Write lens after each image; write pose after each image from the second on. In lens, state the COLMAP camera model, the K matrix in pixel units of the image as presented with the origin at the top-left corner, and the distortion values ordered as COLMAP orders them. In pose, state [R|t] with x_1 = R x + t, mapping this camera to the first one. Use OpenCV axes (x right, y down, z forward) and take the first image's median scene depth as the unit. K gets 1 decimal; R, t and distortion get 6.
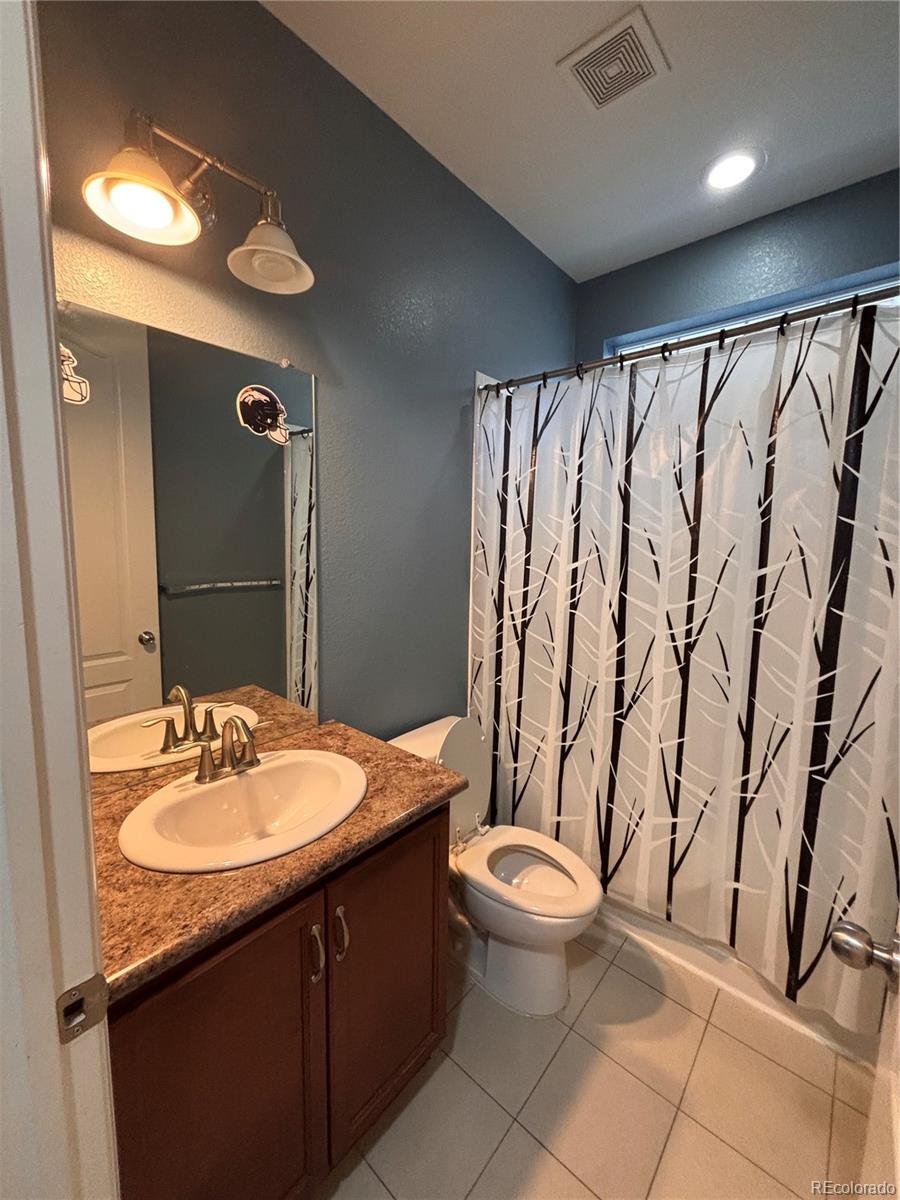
lens RADIAL K [[487.8, 0, 449.9], [0, 487.8, 595.3], [0, 0, 1]] dist [0.012201, -0.000167]
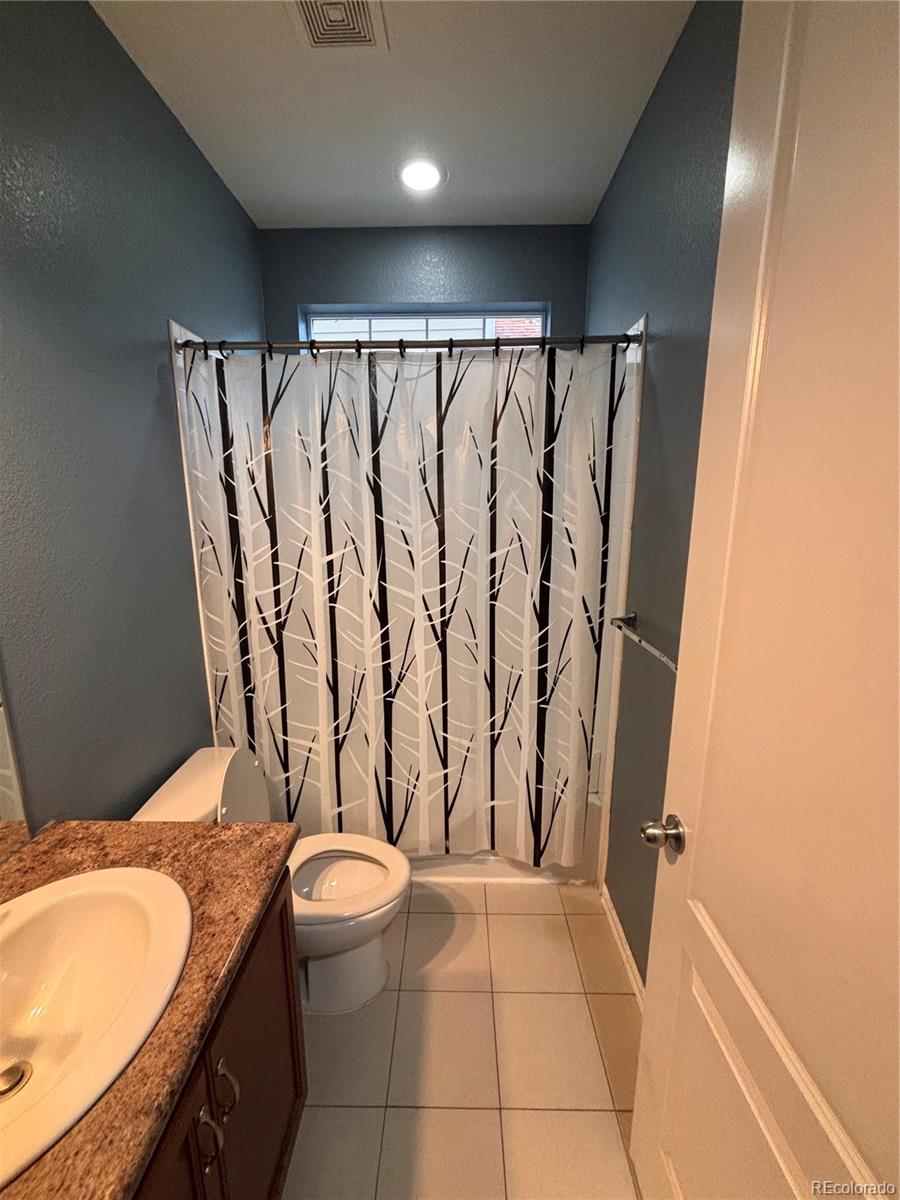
lens RADIAL K [[487.8, 0, 449.9], [0, 487.8, 595.3], [0, 0, 1]] dist [0.012201, -0.000167]
pose [[0.767773, -0.148734, 0.623220, -0.190408], [0.090288, 0.988093, 0.124581, -0.095887], [-0.634329, -0.039381, 0.772060, 0.112145]]
